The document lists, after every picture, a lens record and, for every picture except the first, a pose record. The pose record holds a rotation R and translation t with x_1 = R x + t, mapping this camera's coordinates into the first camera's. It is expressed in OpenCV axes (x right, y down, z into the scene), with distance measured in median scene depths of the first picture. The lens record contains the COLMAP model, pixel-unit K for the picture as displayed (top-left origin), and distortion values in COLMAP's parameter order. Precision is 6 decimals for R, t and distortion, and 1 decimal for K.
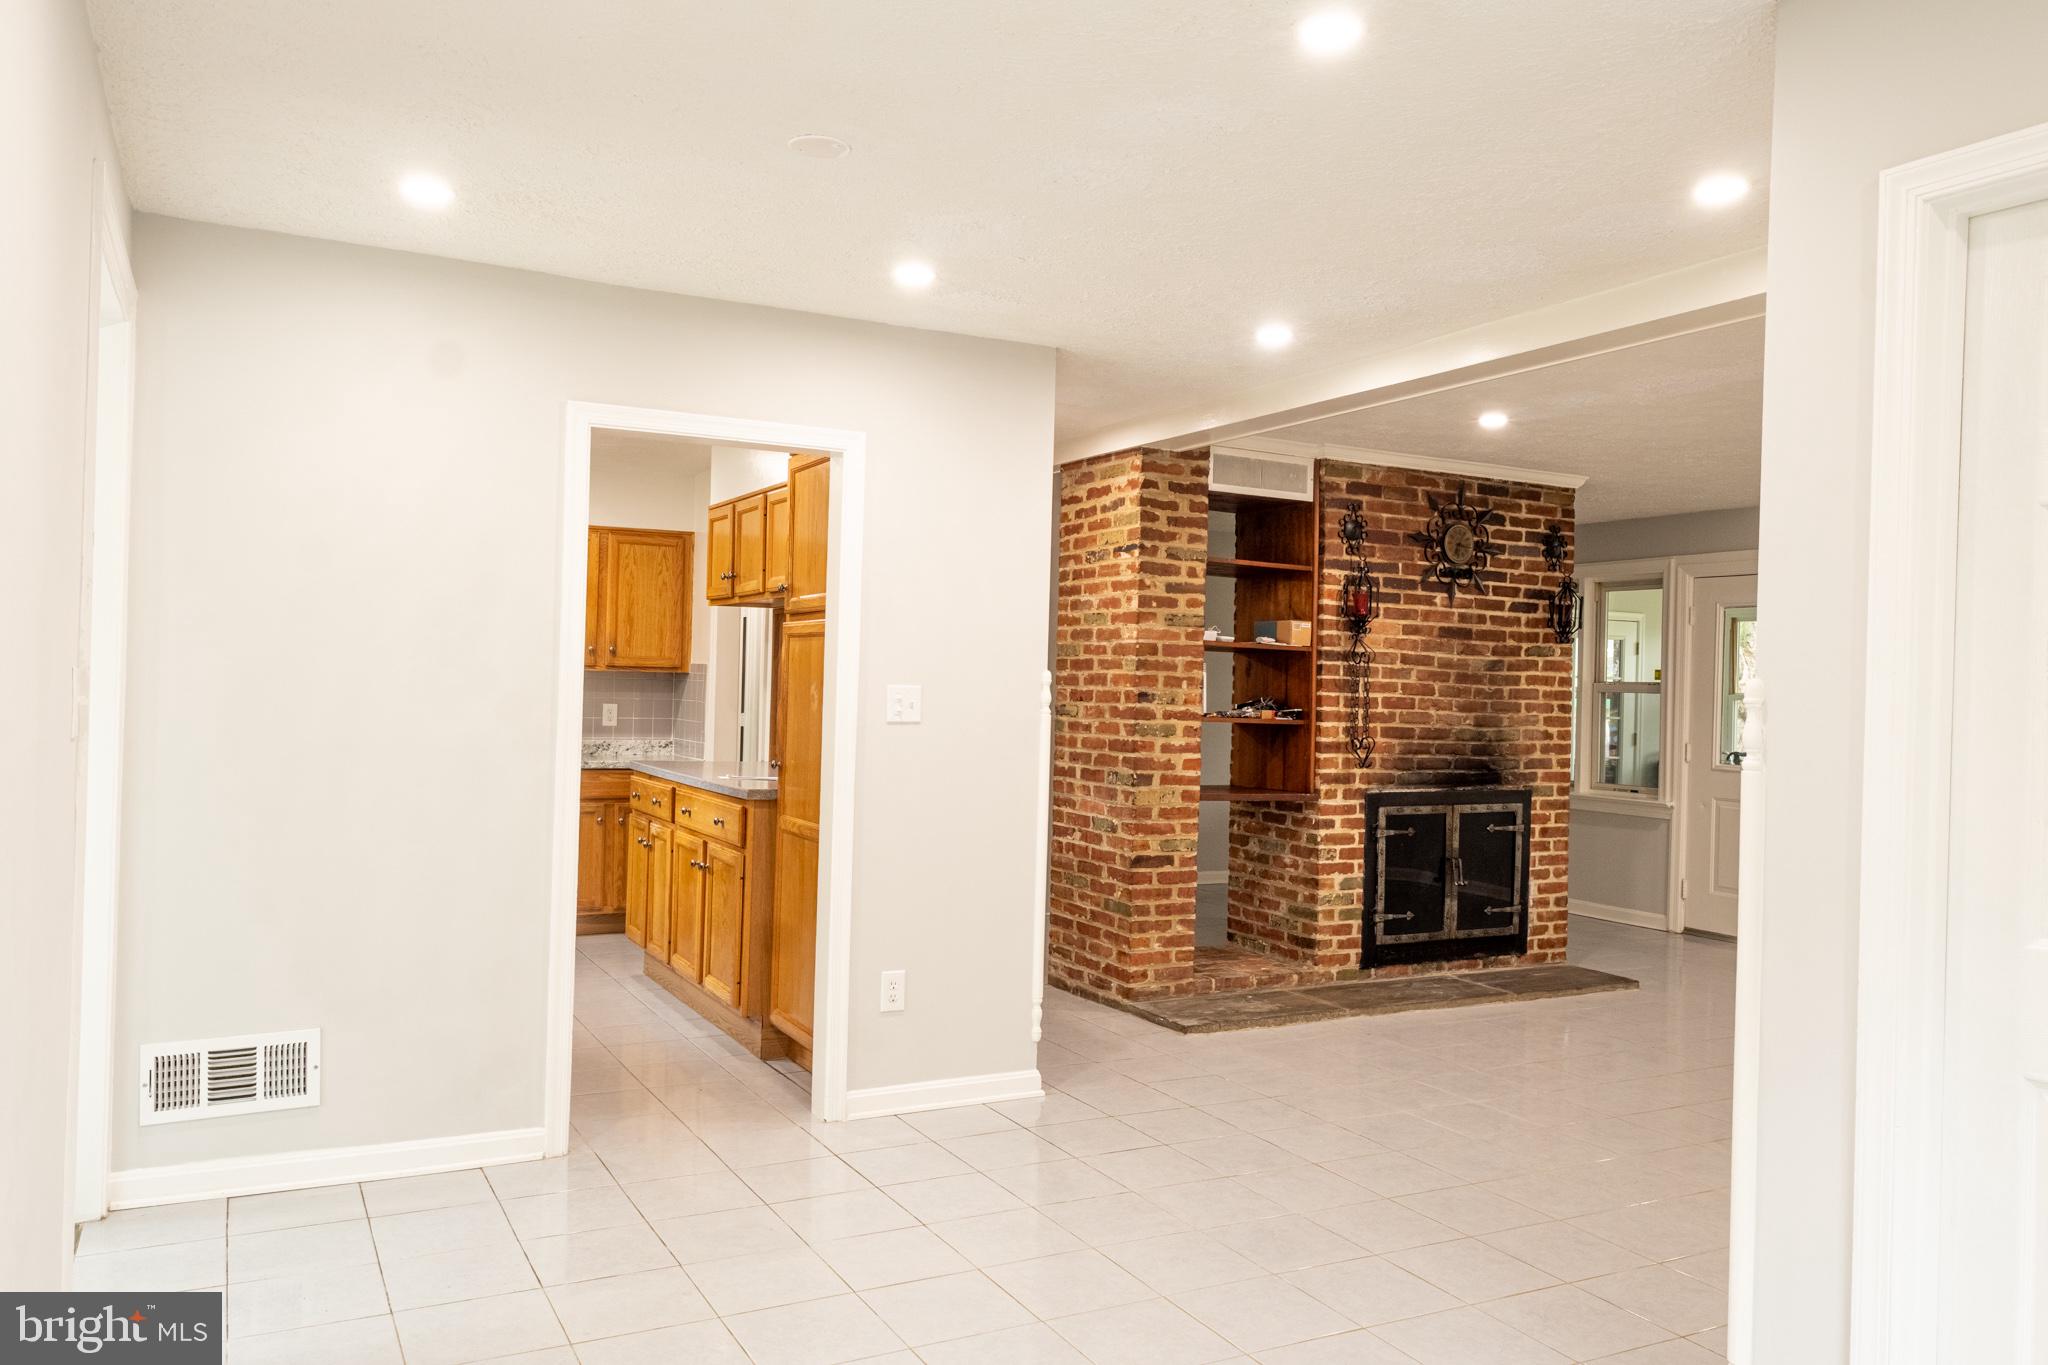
lens RADIAL K [[1495.7, 0, 1024.0], [0, 1495.7, 682.5], [0, 0, 1]] dist [-0.029295, 0.001715]
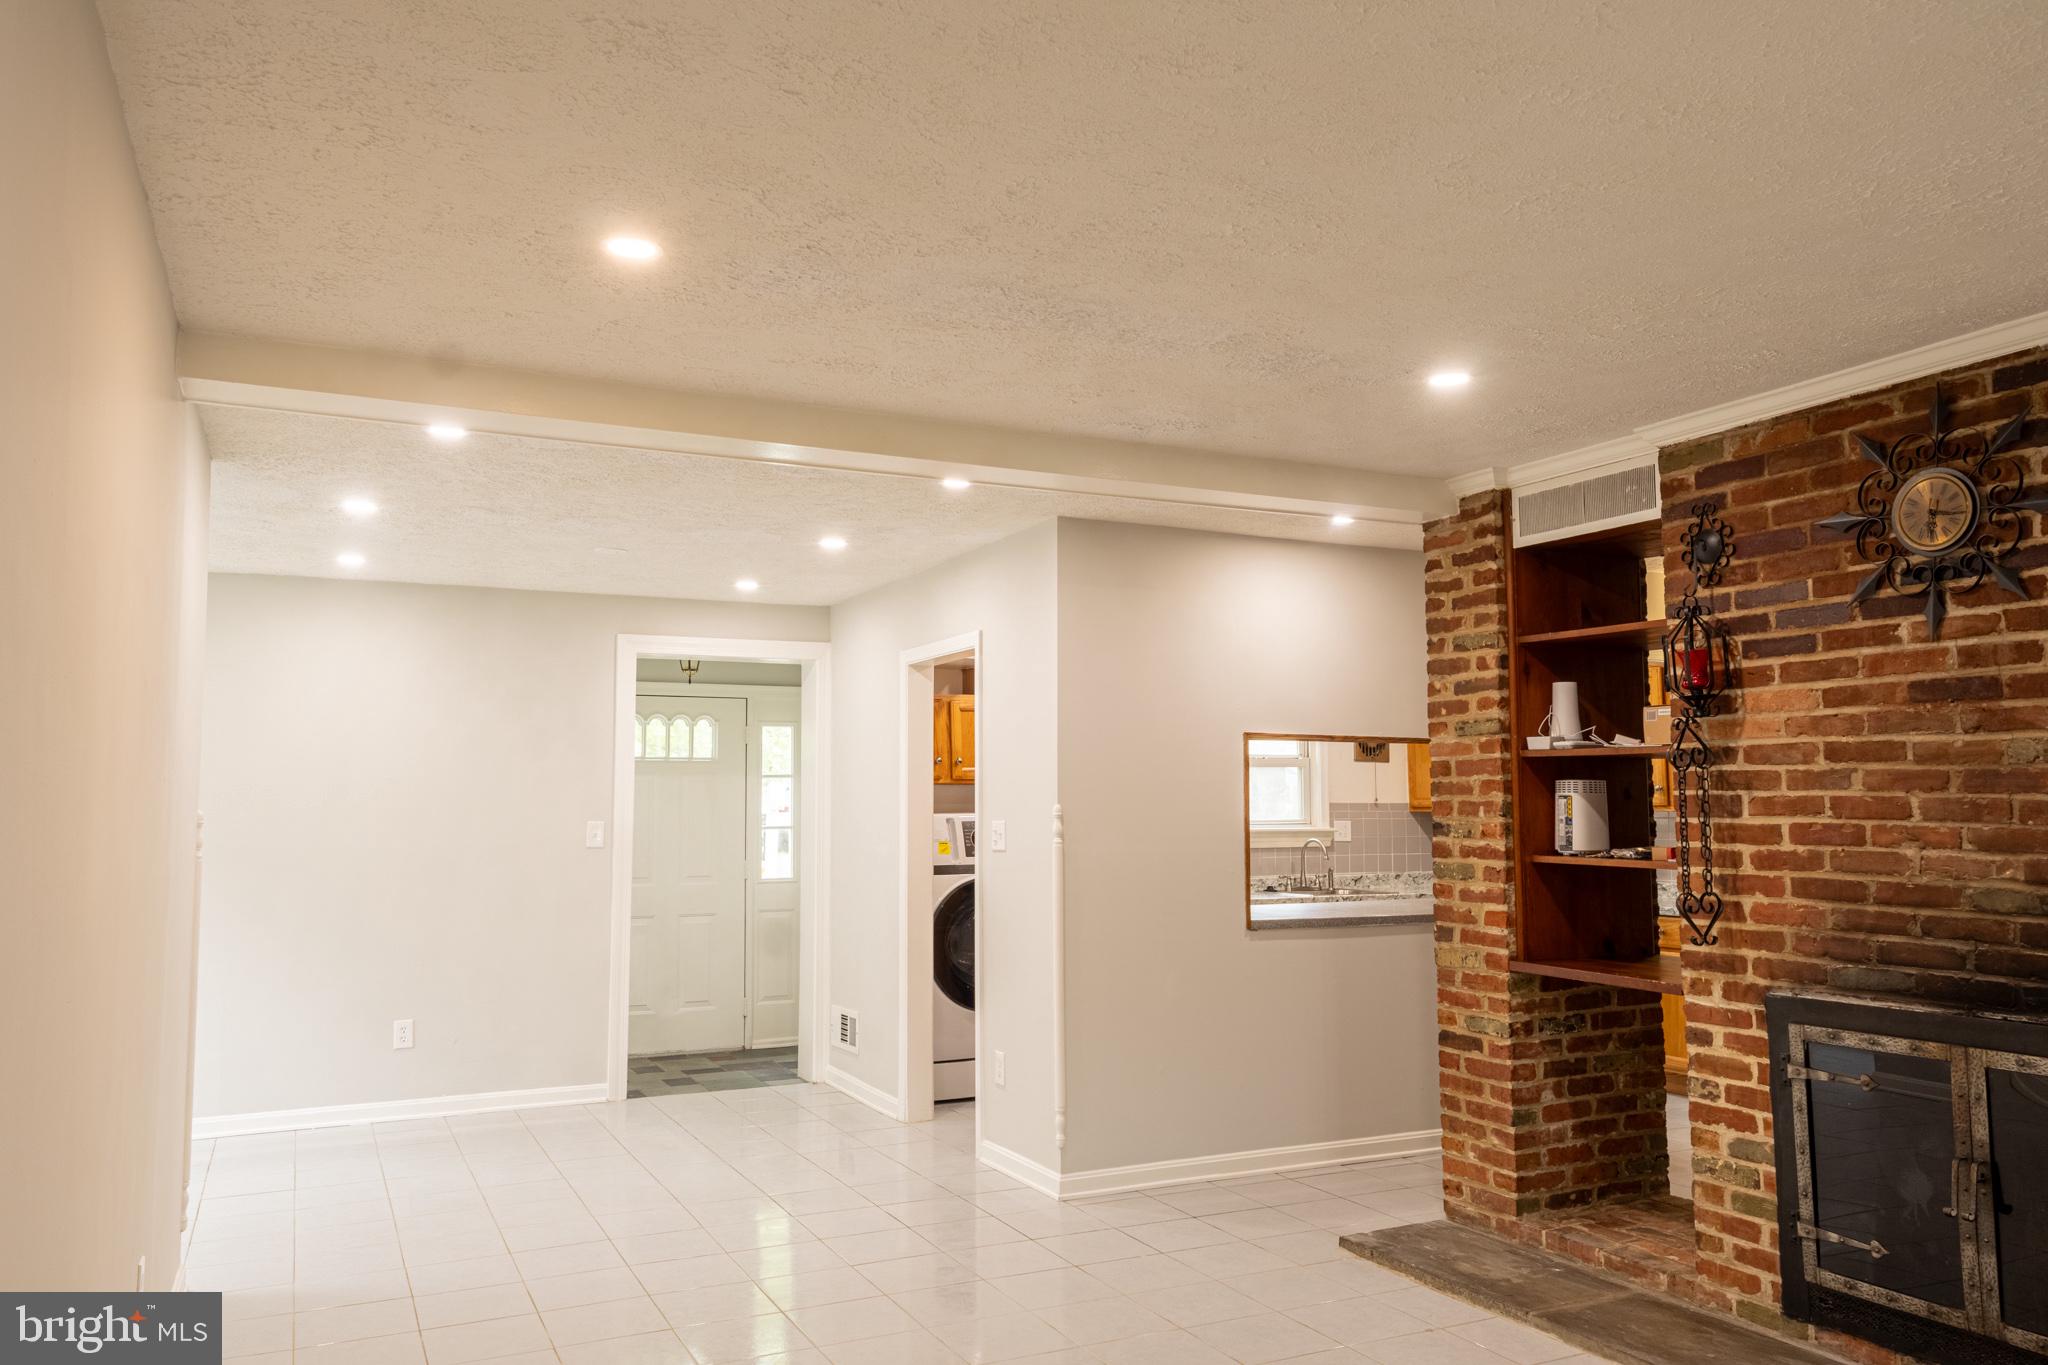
lens RADIAL K [[1495.7, 0, 1024.0], [0, 1495.7, 682.5], [0, 0, 1]] dist [-0.029295, 0.001715]
pose [[-0.042611, -0.113684, -0.992603, 0.816131], [-0.003572, 0.993516, -0.113635, 0.021487], [0.999085, -0.001297, -0.042740, 0.745060]]
